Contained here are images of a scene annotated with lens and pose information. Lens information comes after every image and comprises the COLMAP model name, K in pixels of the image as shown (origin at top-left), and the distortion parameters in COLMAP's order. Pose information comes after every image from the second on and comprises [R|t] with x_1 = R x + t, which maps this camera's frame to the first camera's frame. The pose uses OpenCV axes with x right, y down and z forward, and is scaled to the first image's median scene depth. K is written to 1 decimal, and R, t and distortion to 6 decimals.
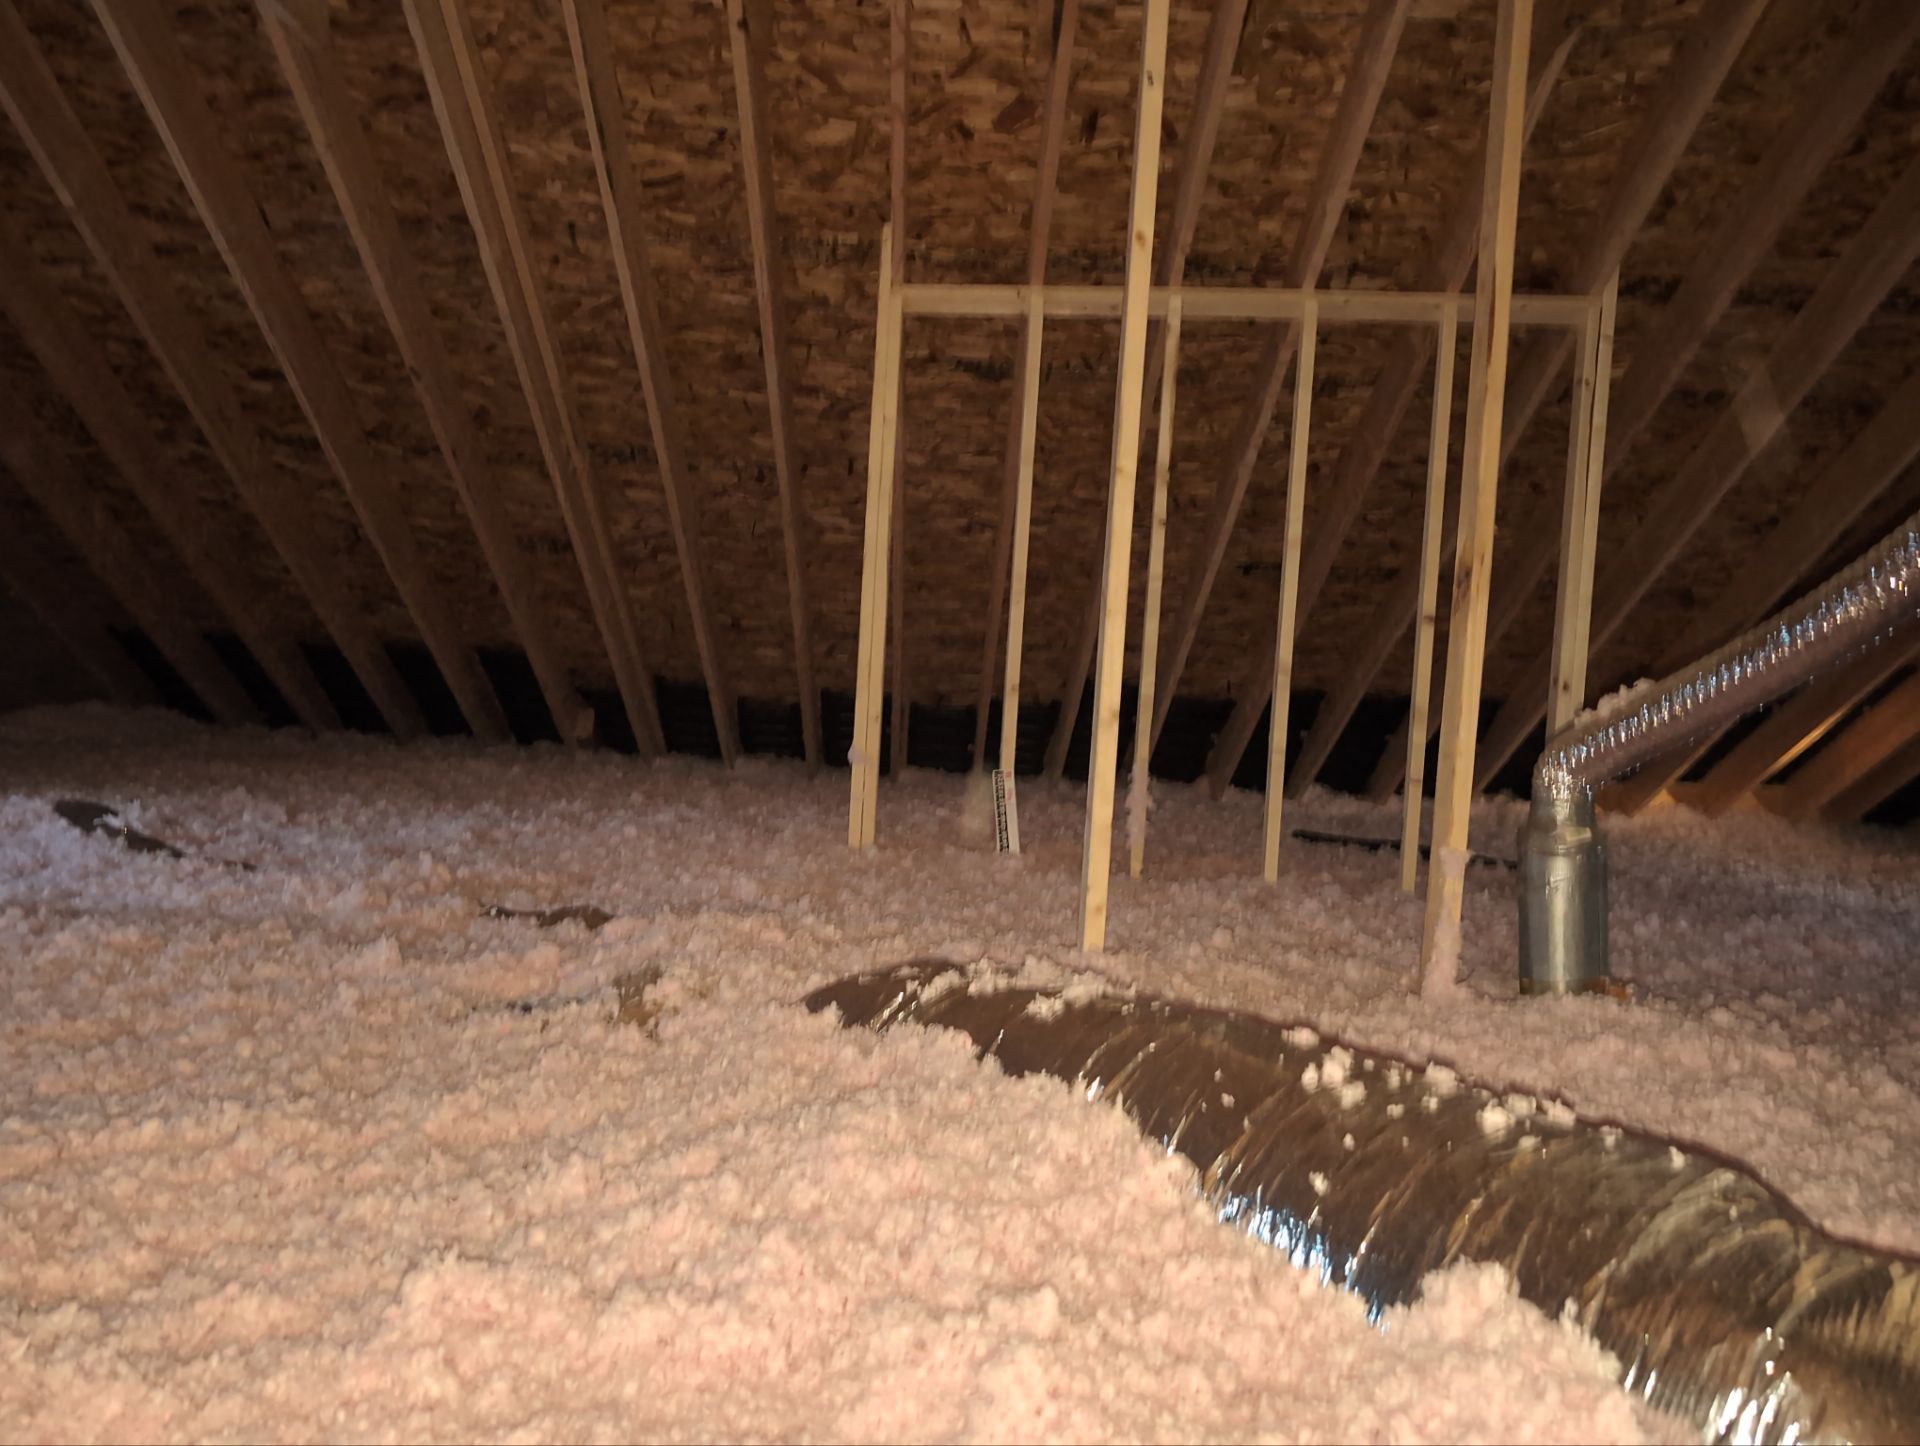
lens RADIAL K [[1578.3, 0, 960.0], [0, 1578.3, 723.0], [0, 0, 1]] dist [-0.010331, 0.004699]
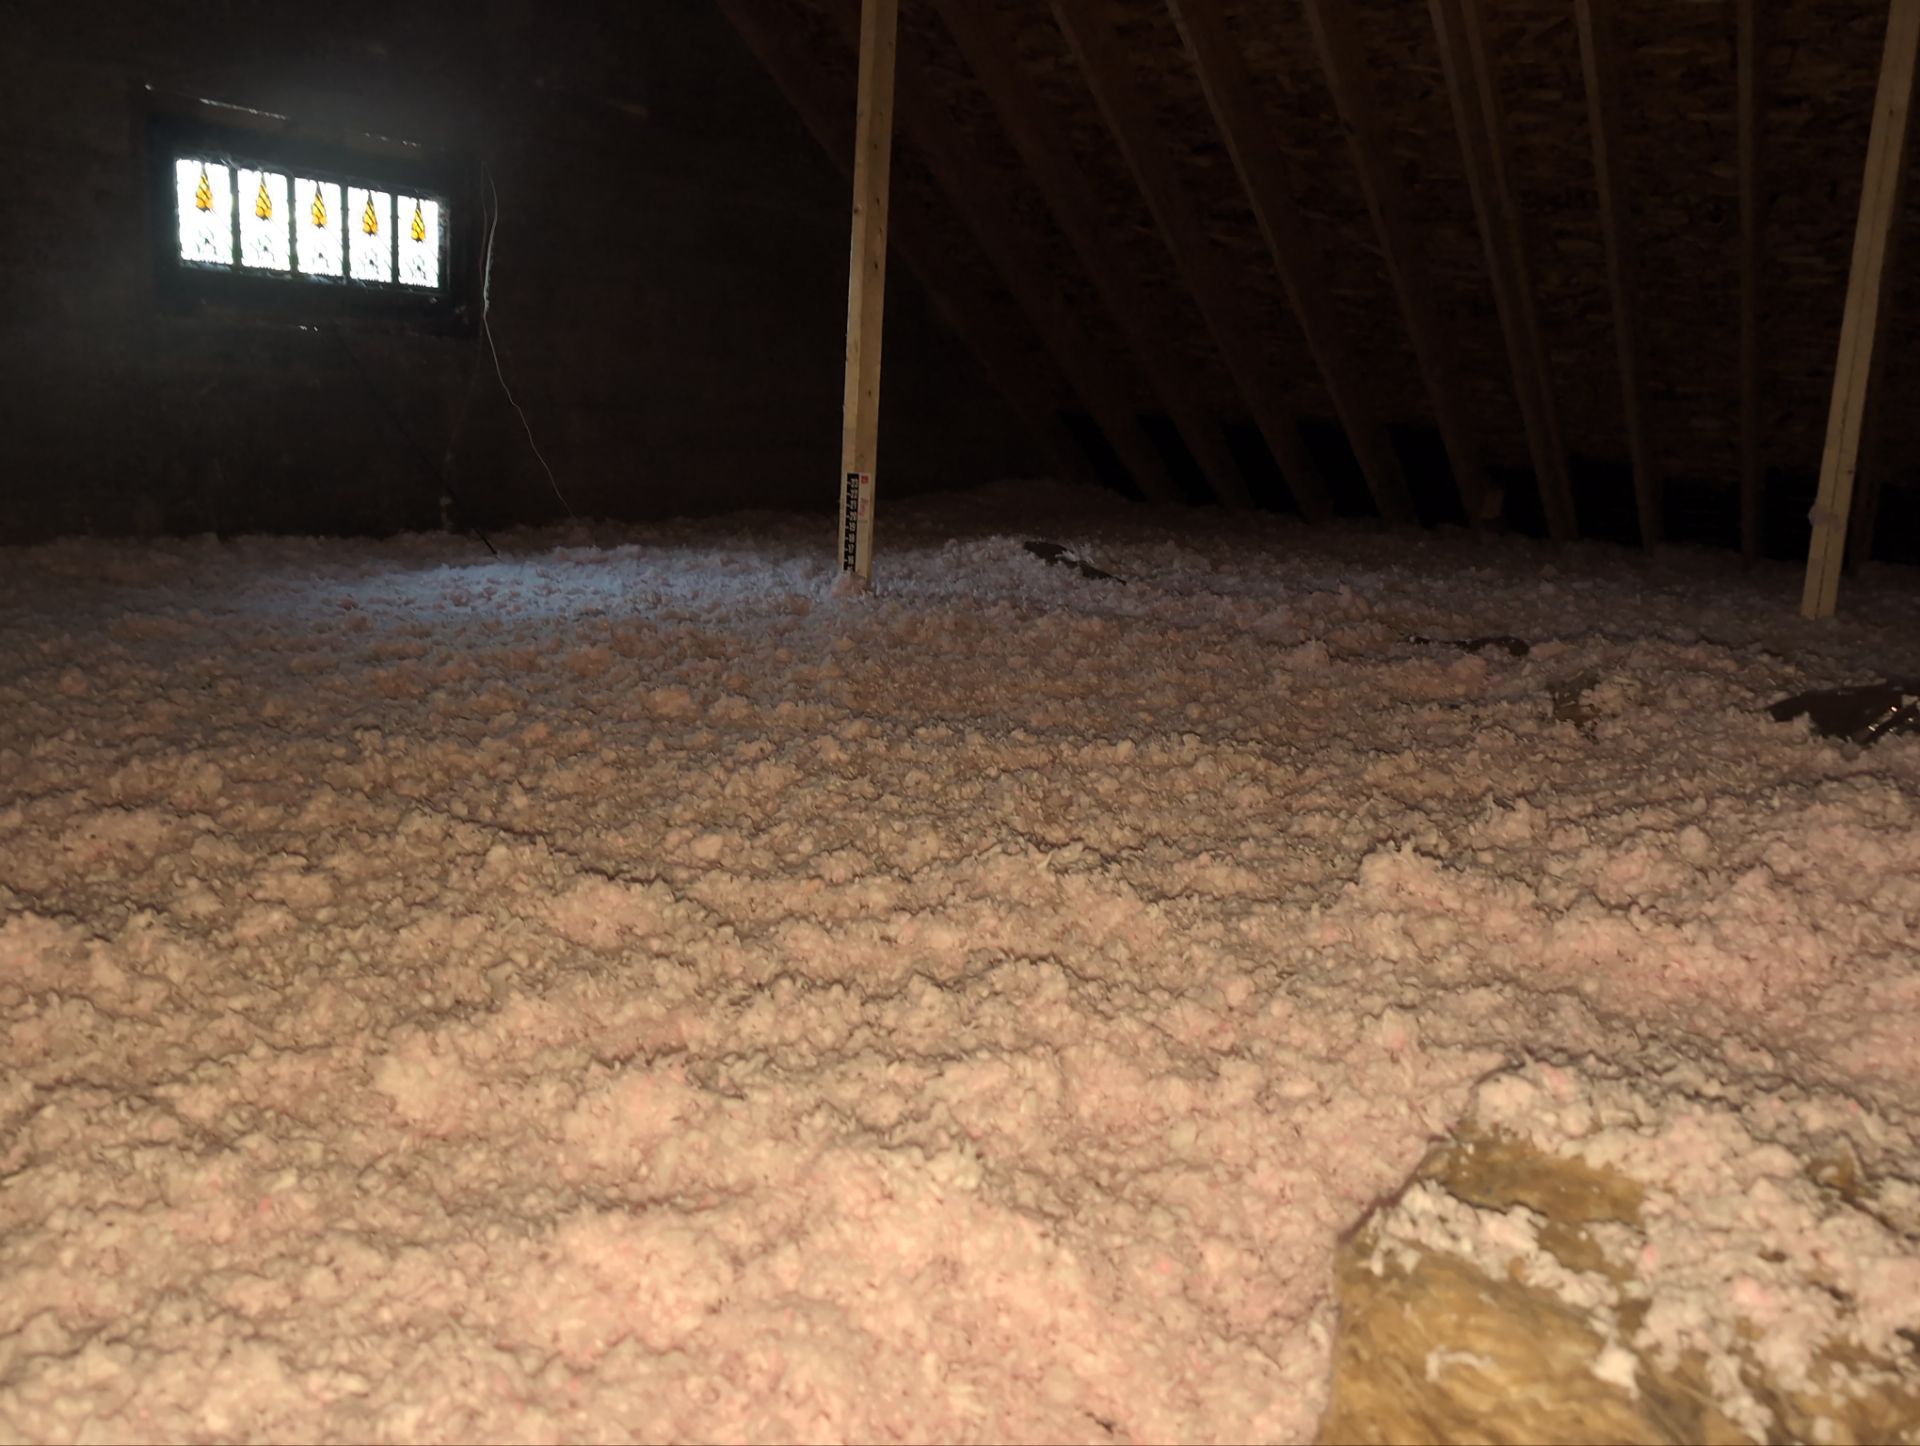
lens RADIAL K [[1578.3, 0, 960.0], [0, 1578.3, 723.0], [0, 0, 1]] dist [-0.010331, 0.004699]
pose [[0.856426, 0.077702, -0.510390, -0.047708], [-0.026278, 0.993888, 0.107216, 0.137196], [0.515601, -0.078411, 0.853233, -0.021032]]
